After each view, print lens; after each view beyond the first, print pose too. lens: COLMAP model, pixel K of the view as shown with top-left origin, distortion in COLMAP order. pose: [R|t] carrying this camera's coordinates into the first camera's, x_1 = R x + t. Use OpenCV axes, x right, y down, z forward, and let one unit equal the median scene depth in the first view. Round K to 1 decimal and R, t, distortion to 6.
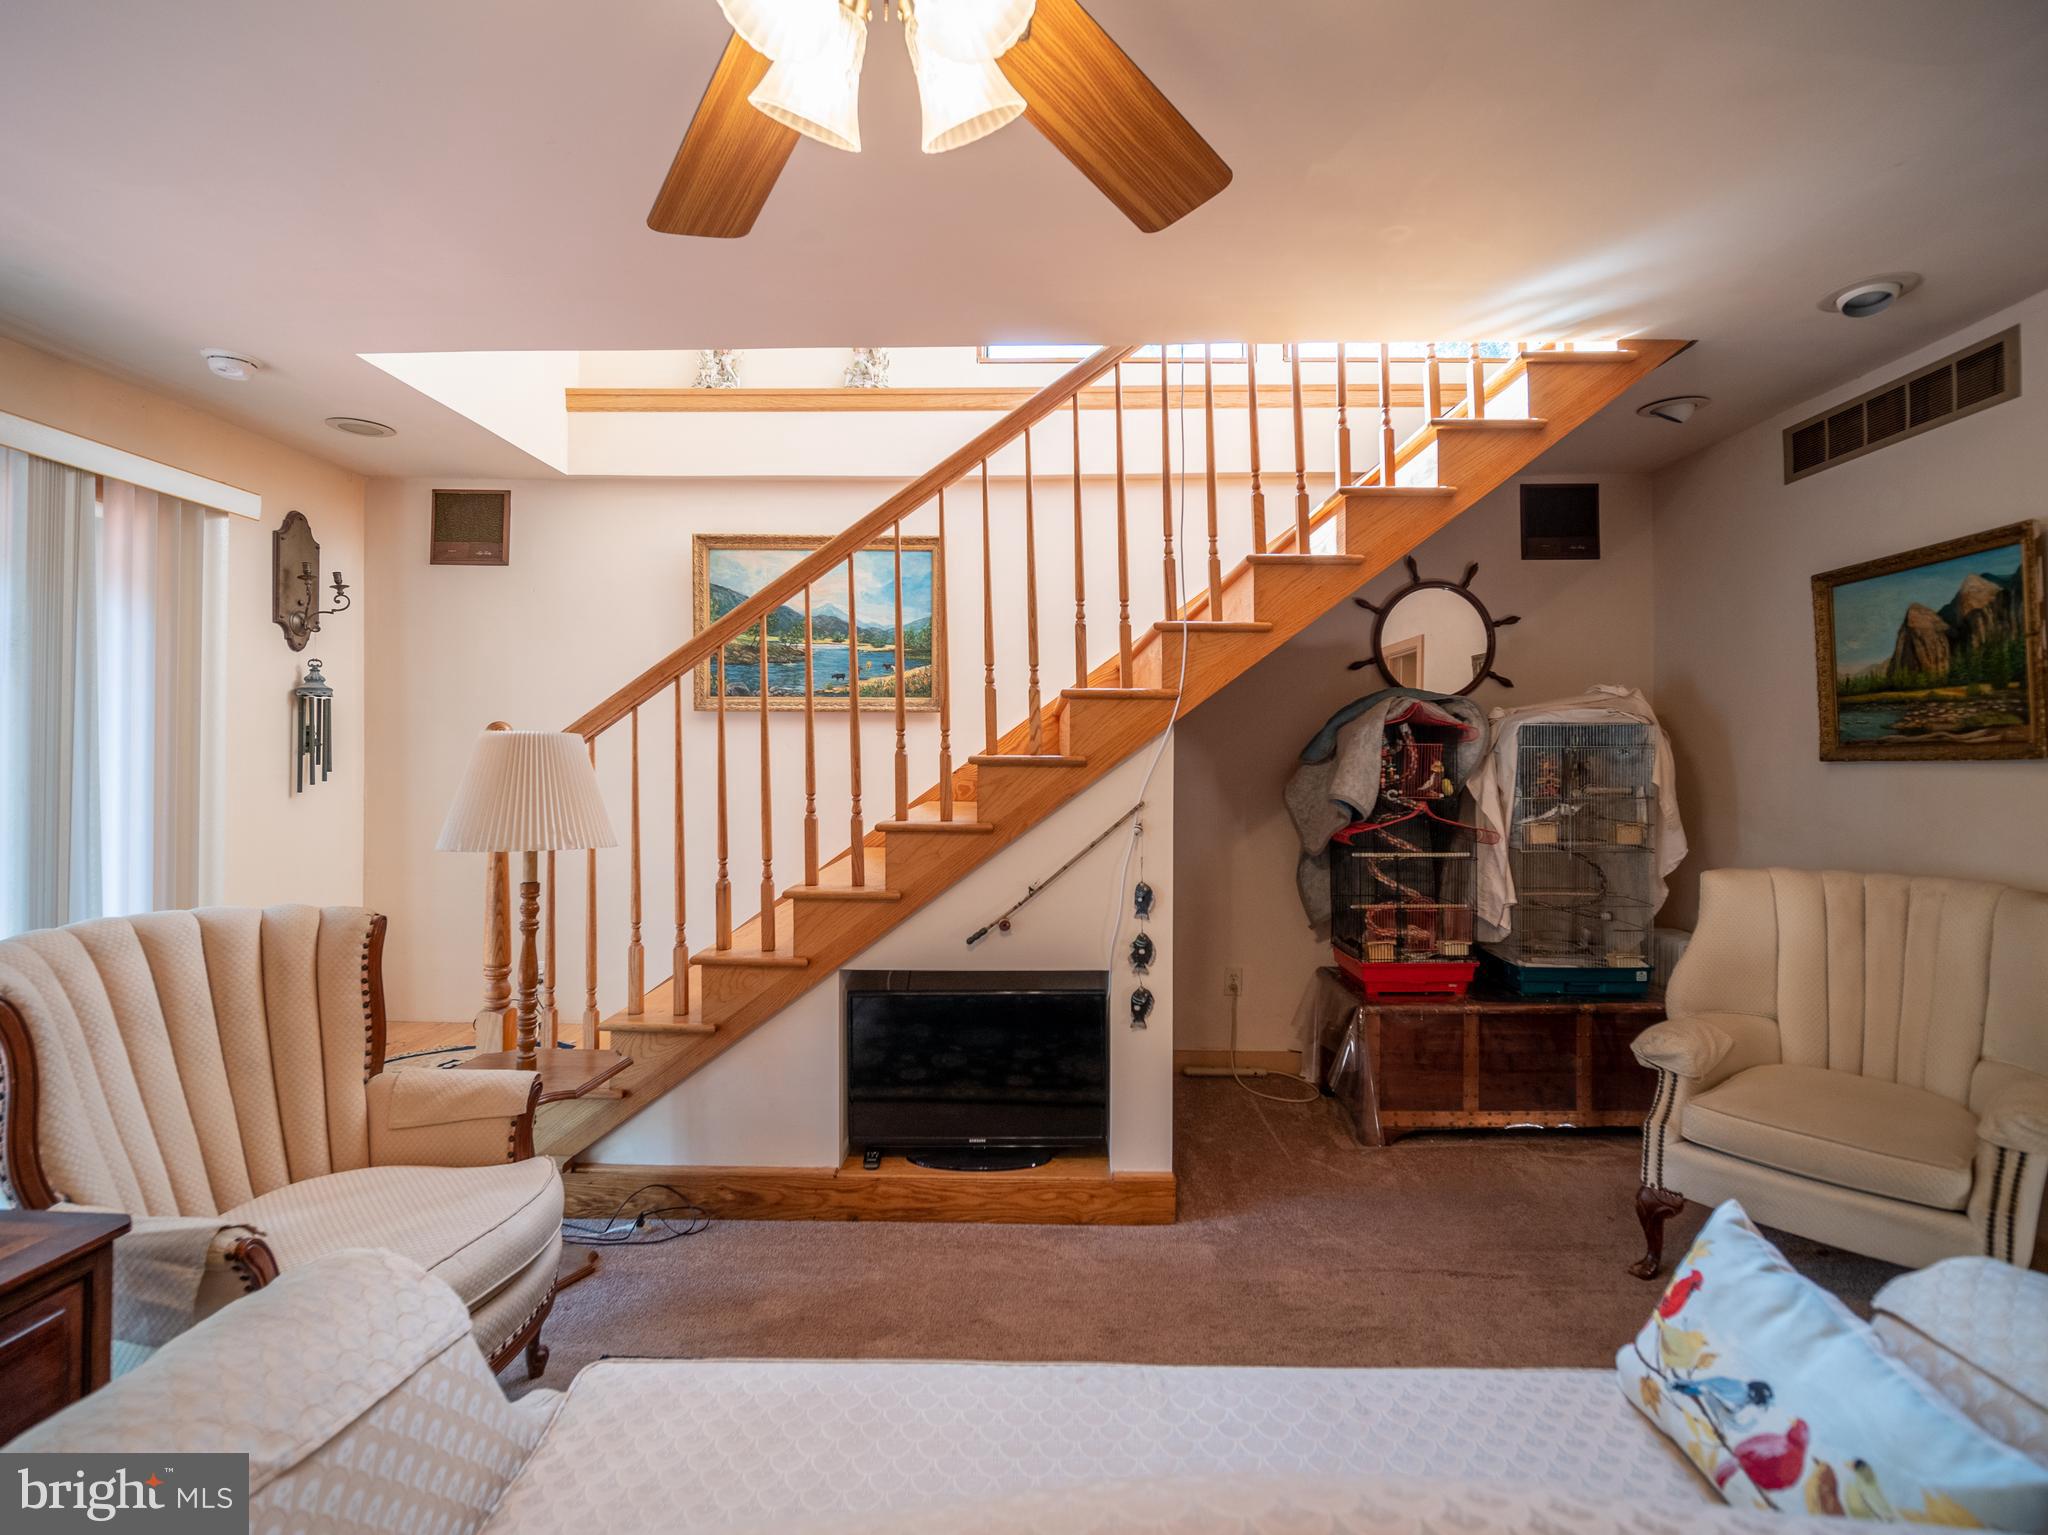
lens RADIAL K [[974.5, 0, 1020.9], [0, 974.5, 760.1], [0, 0, 1]] dist [-0.016165, -0.000414]
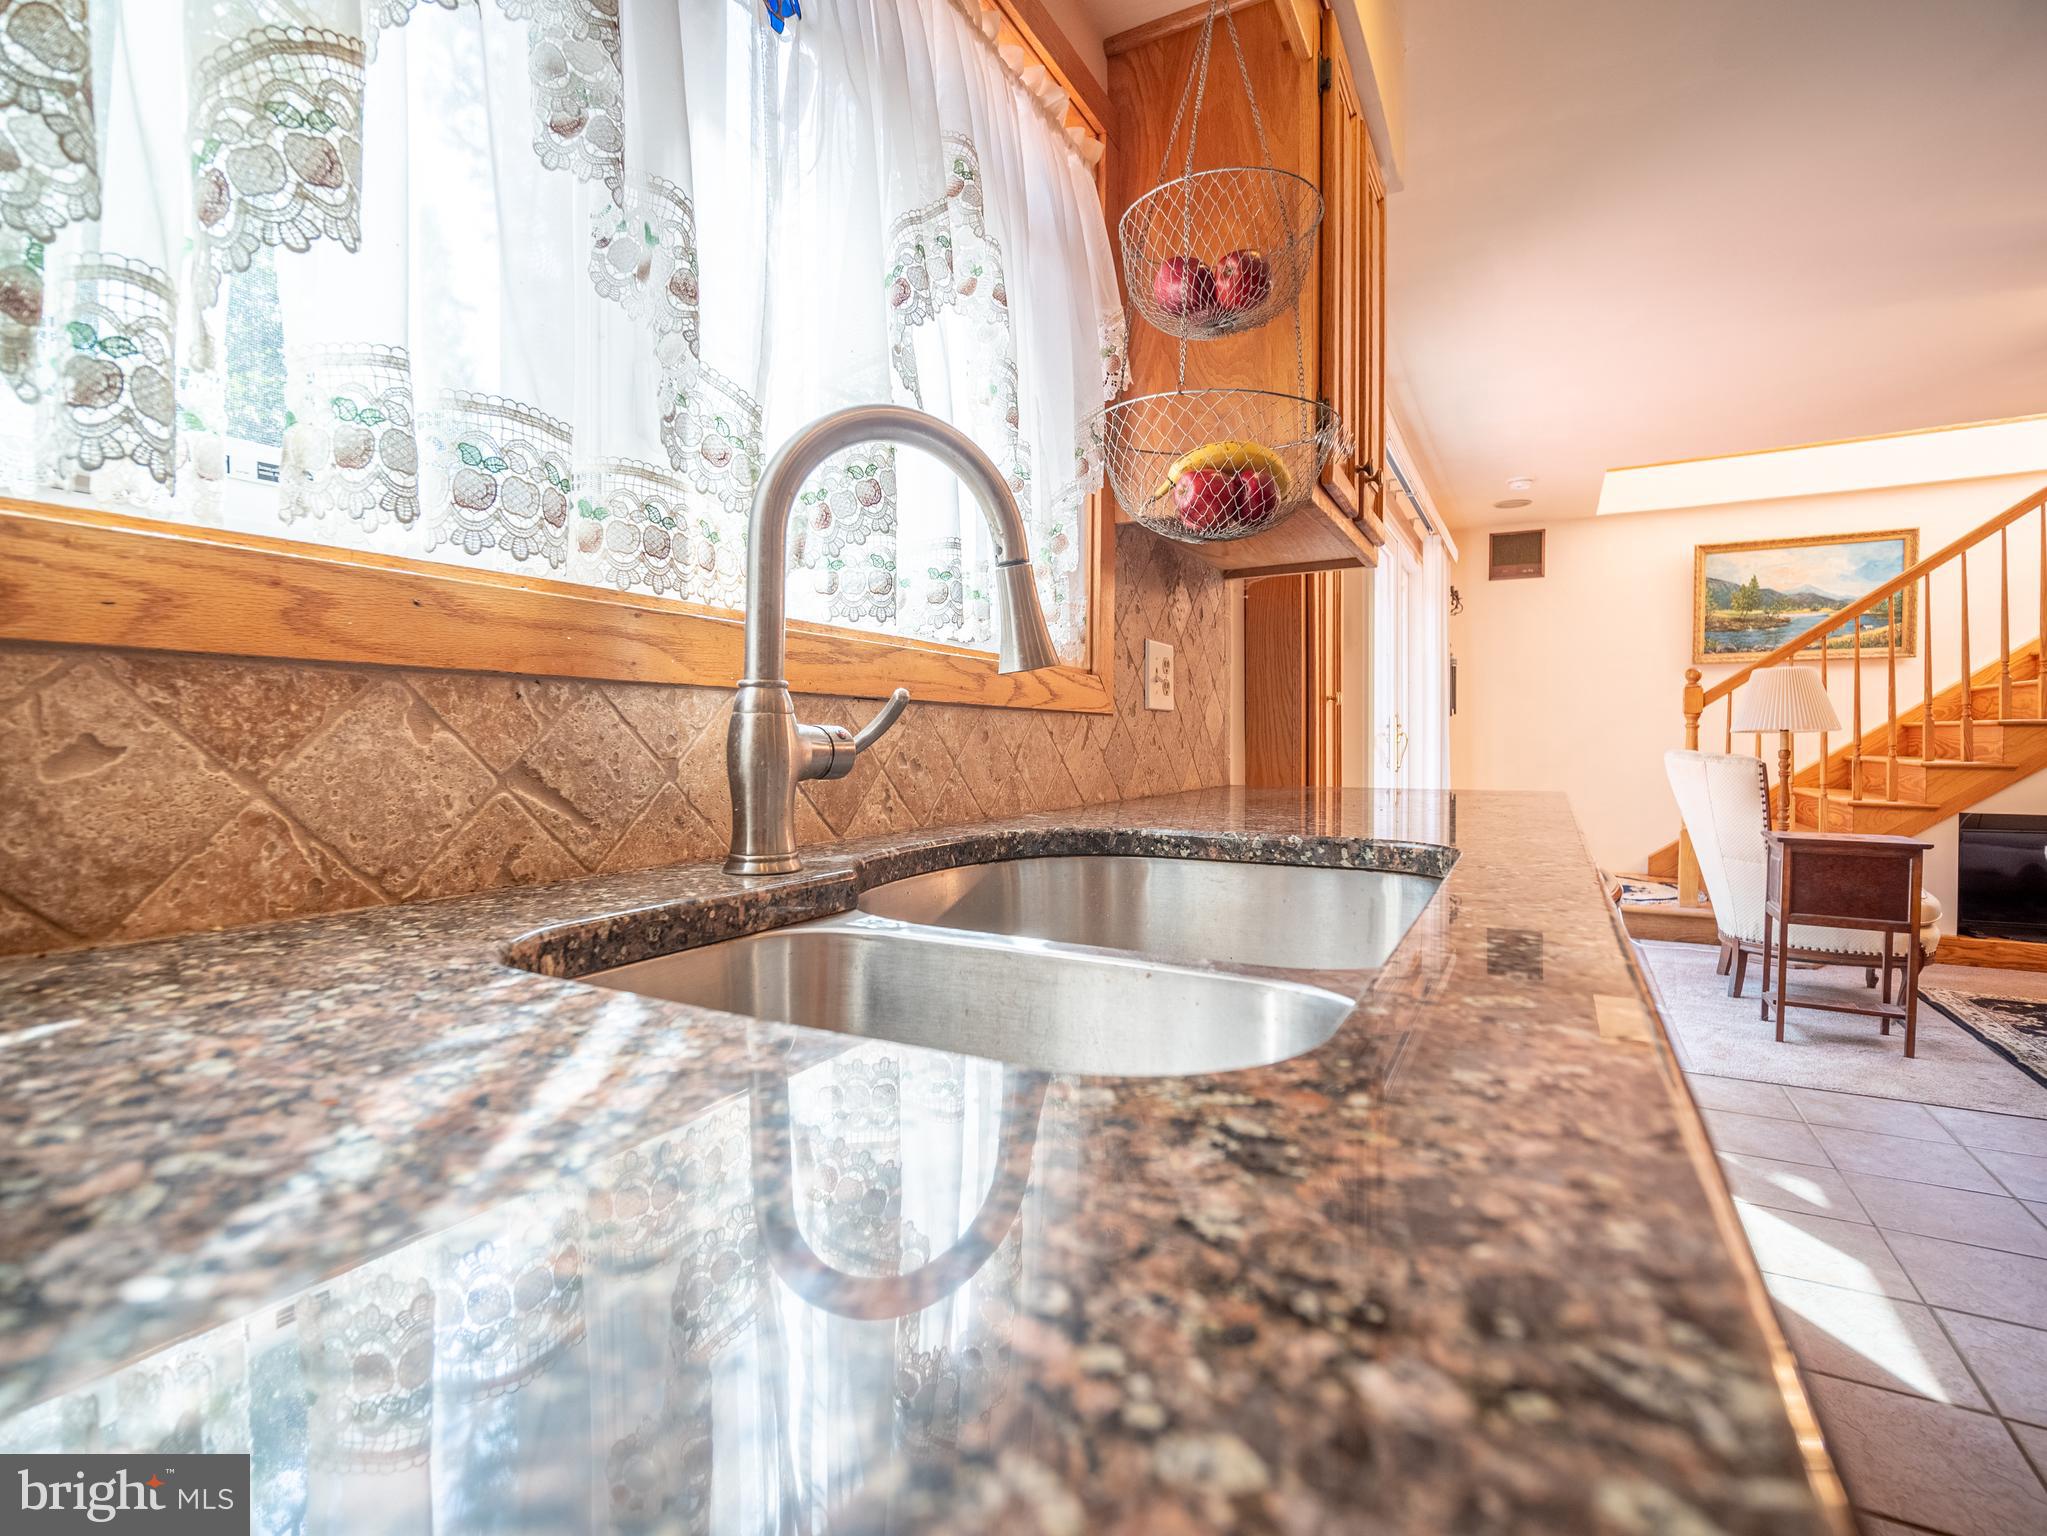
lens RADIAL K [[951.7, 0, 1019.6], [0, 951.7, 760.4], [0, 0, 1]] dist [-0.004411, -0.001204]
pose [[0.887600, 0.001142, -0.460614, -0.731519], [0.008631, 0.999780, 0.019111, 0.074298], [0.460535, -0.020938, 0.887395, -0.953992]]
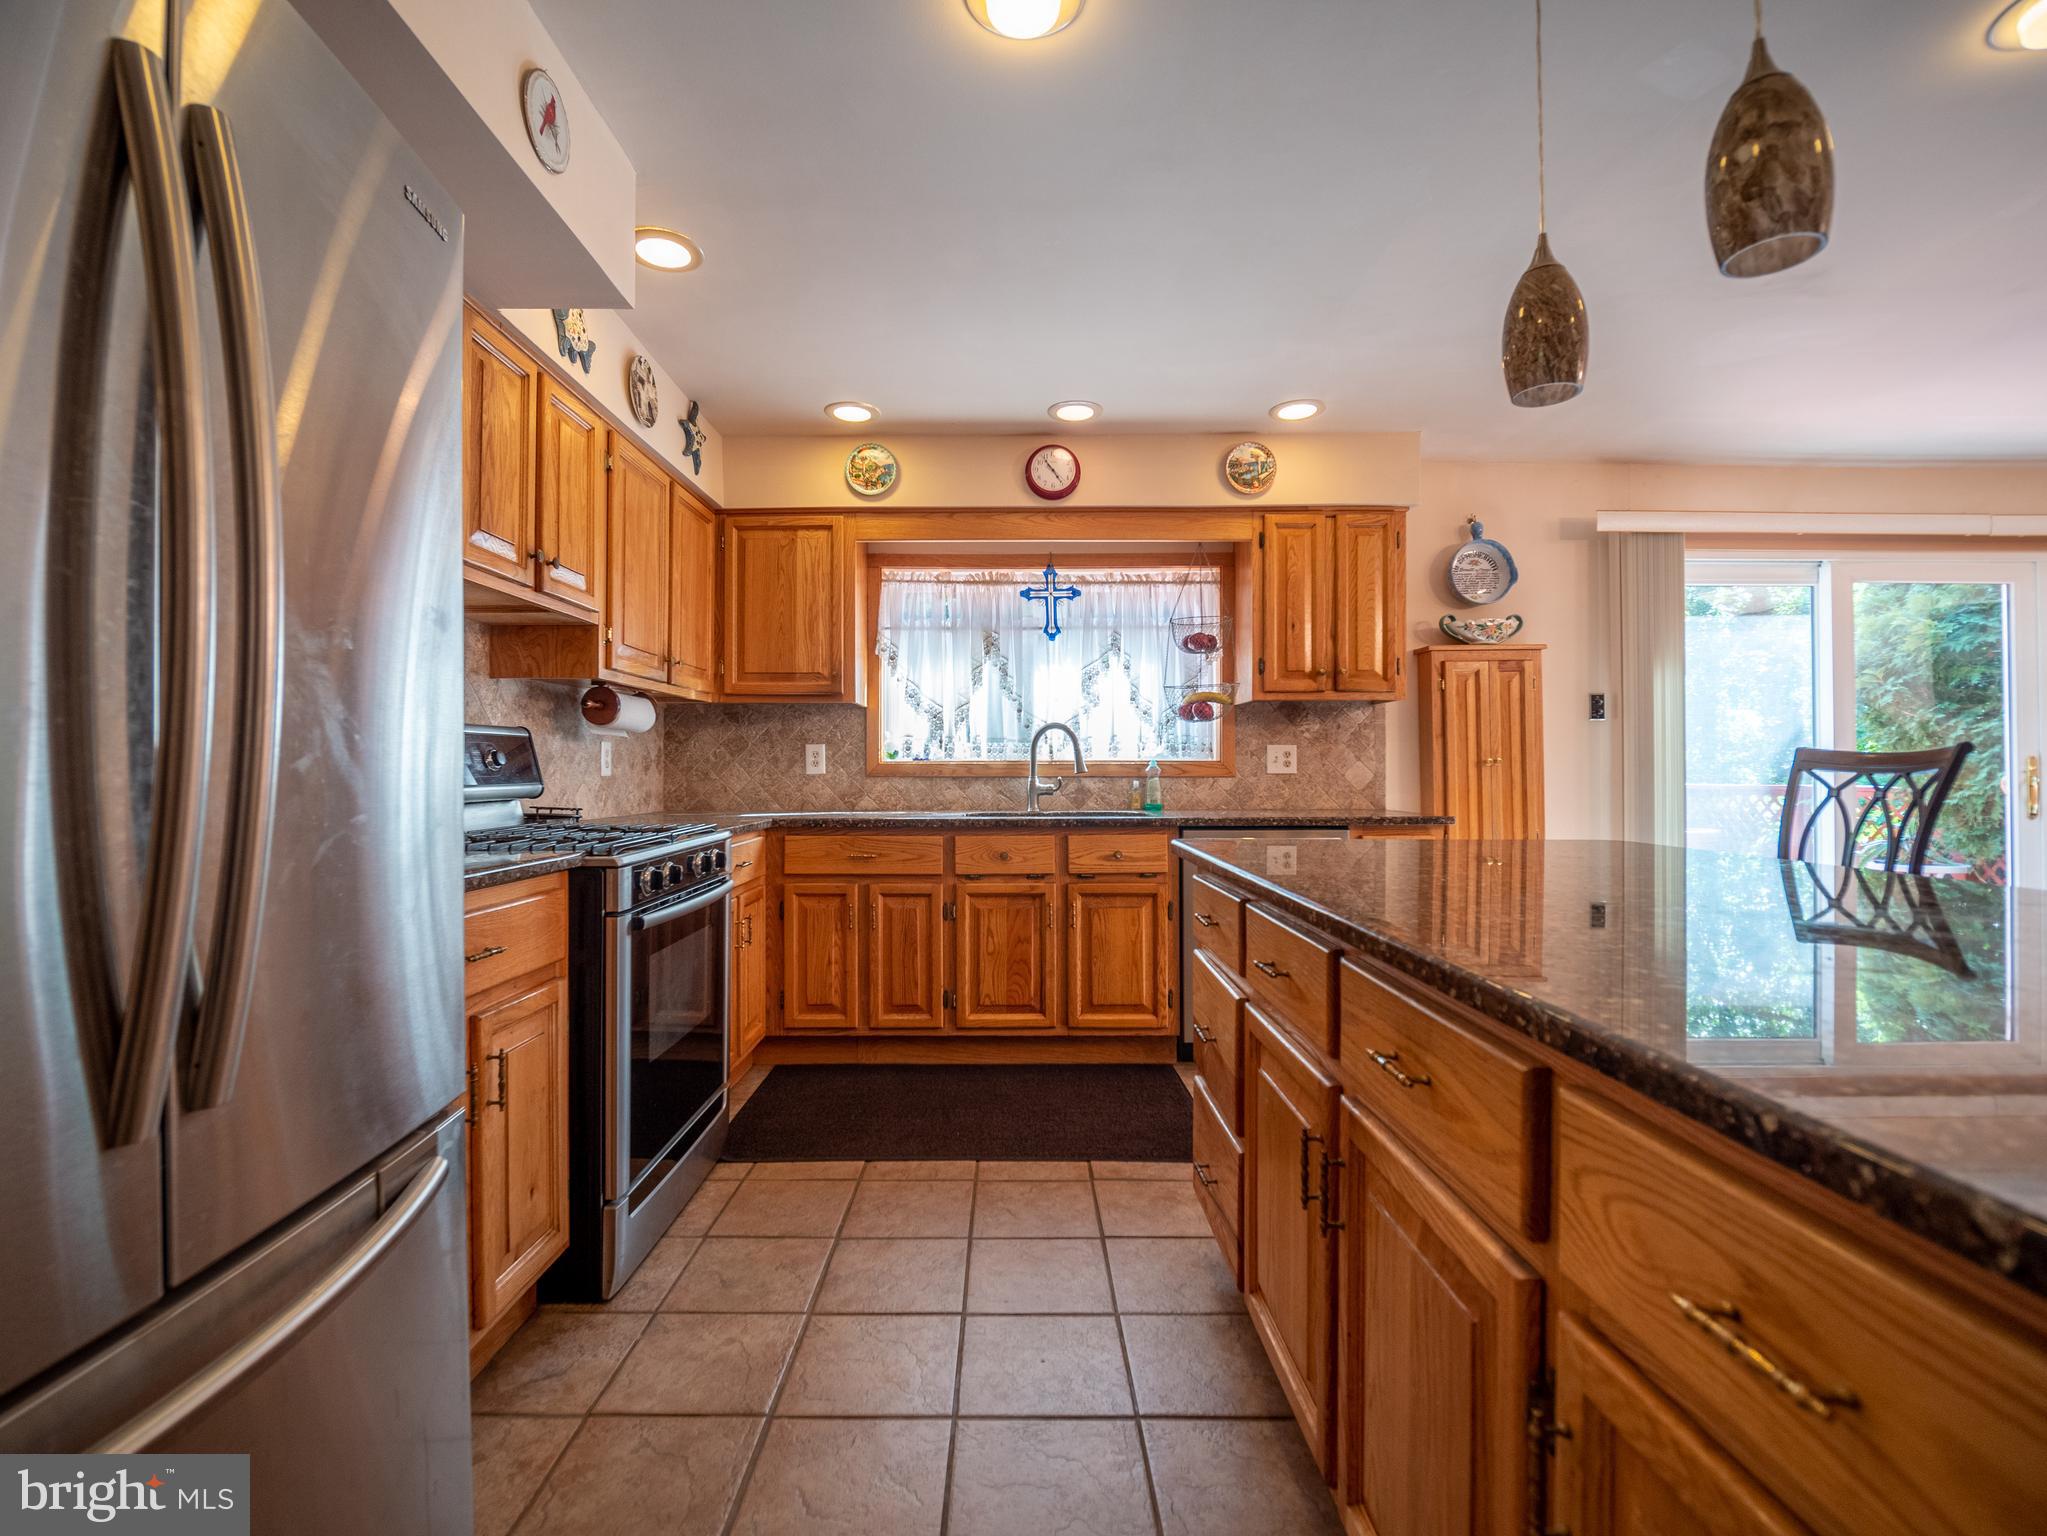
lens RADIAL K [[935.5, 0, 1041.6], [0, 935.5, 757.6], [0, 0, 1]] dist [-0.009101, -0.010000]
pose [[0.021476, -0.017504, -0.999616, 0.352435], [0.005294, 0.999835, -0.017394, 0.055353], [0.999755, -0.004918, 0.021565, -0.791497]]
